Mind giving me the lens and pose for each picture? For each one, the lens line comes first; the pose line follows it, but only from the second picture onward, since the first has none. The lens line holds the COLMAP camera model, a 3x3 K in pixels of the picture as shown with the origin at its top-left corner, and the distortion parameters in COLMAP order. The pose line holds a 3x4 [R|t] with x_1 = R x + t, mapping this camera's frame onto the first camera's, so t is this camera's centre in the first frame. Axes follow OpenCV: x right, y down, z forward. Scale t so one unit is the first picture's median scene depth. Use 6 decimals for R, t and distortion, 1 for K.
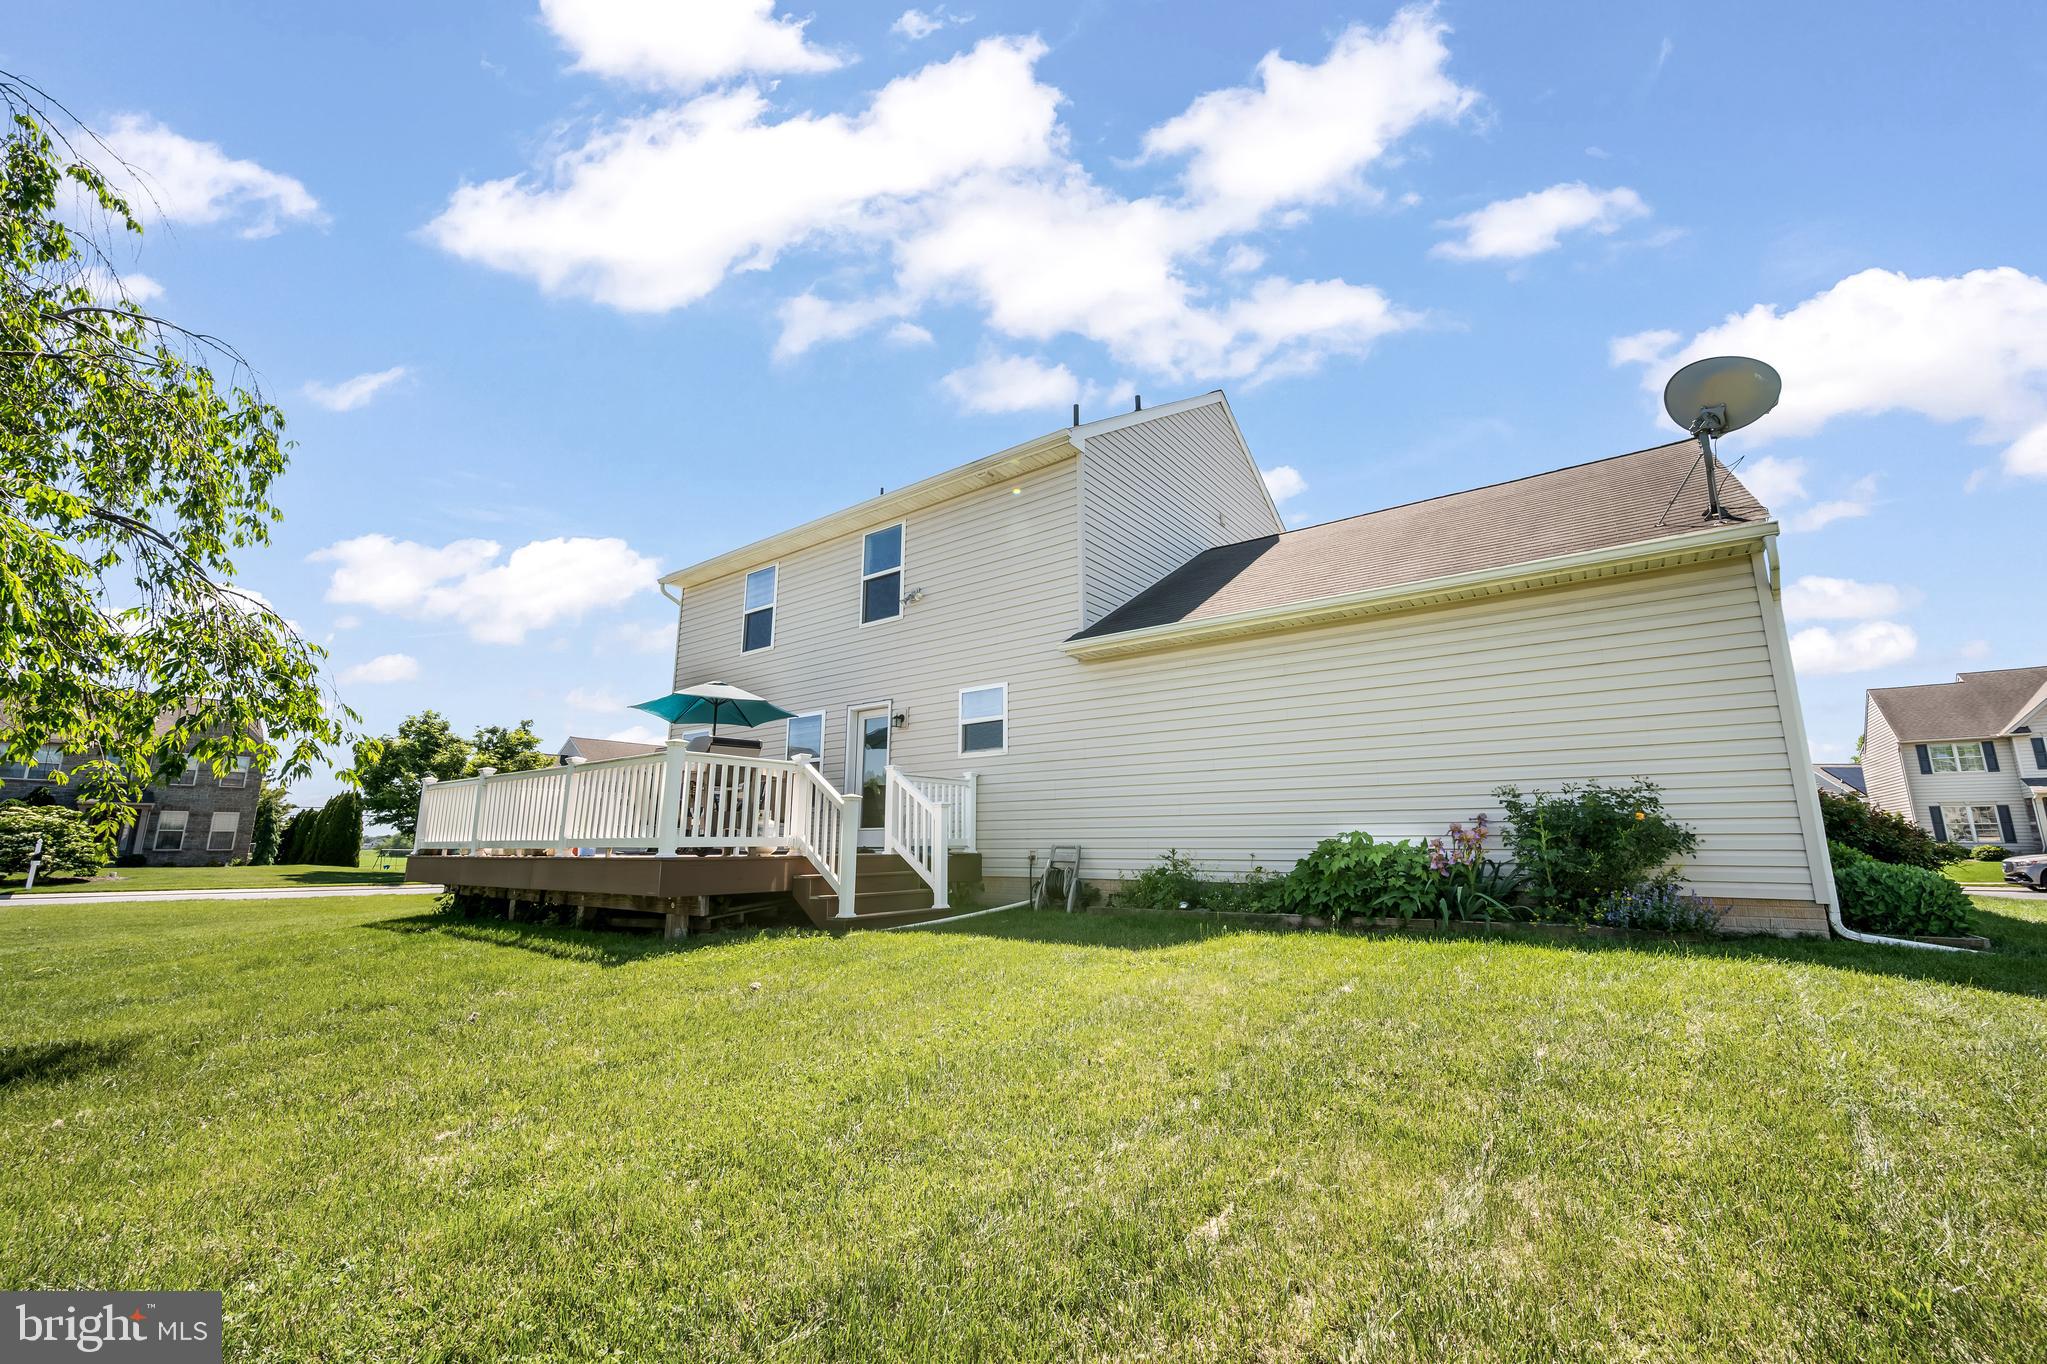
lens RADIAL K [[815.7, 0, 1023.5], [0, 815.7, 682.0], [0, 0, 1]] dist [0.000600, 0.000085]
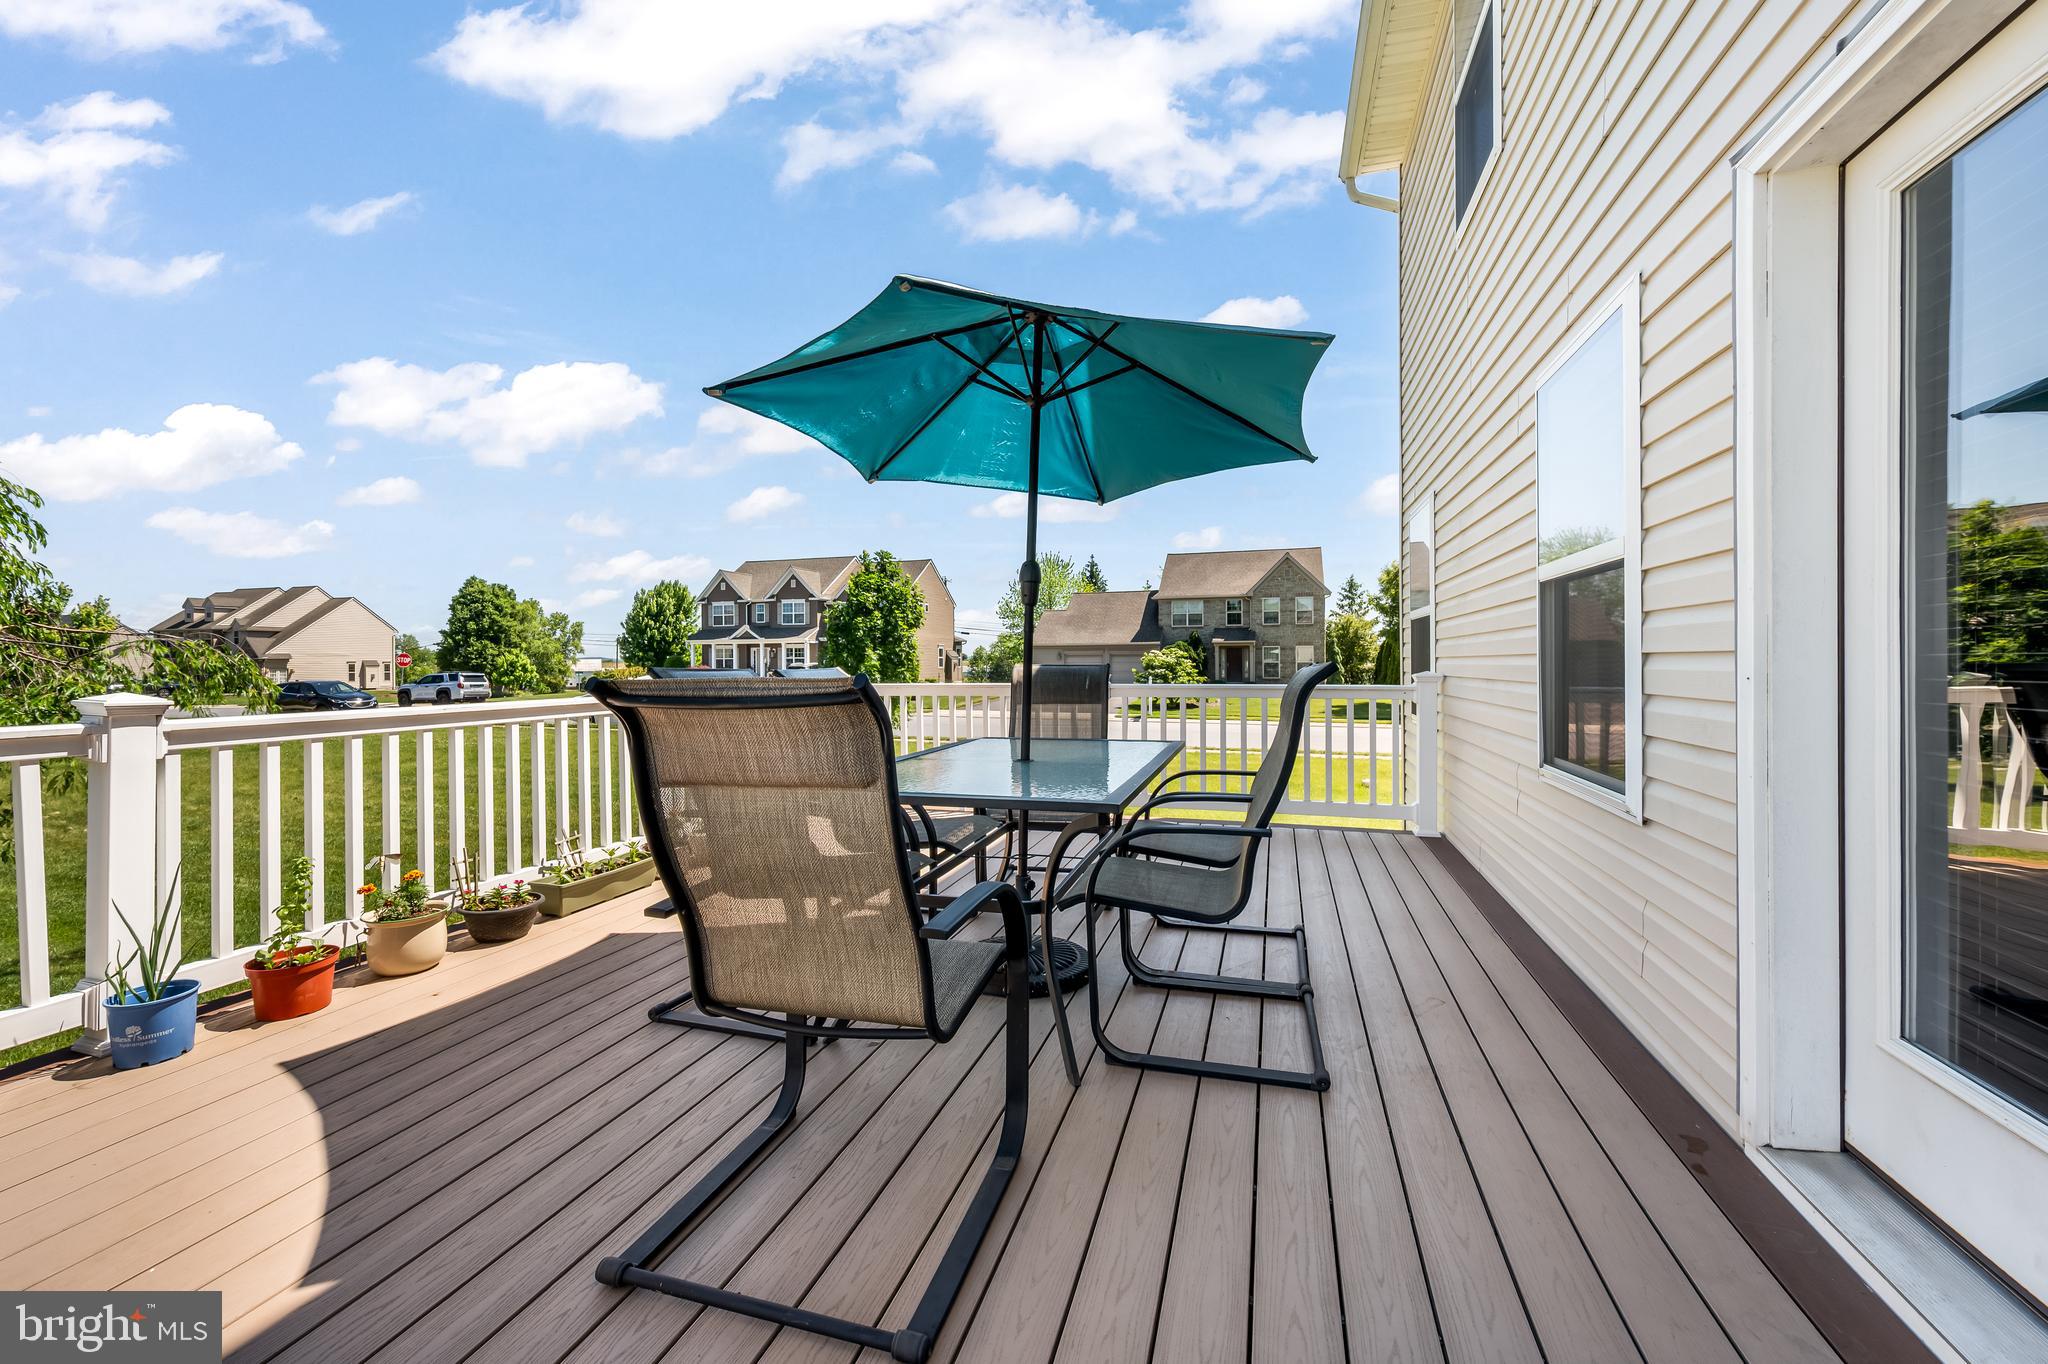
lens RADIAL K [[816.1, 0, 1024.0], [0, 816.1, 682.0], [0, 0, 1]] dist [0.000600, 0.000085]
pose [[0.999980, 0.006296, -0.000038, 0.001722], [-0.006147, 0.977656, 0.210123, -0.014548], [0.001360, -0.210118, 0.977675, -0.127277]]
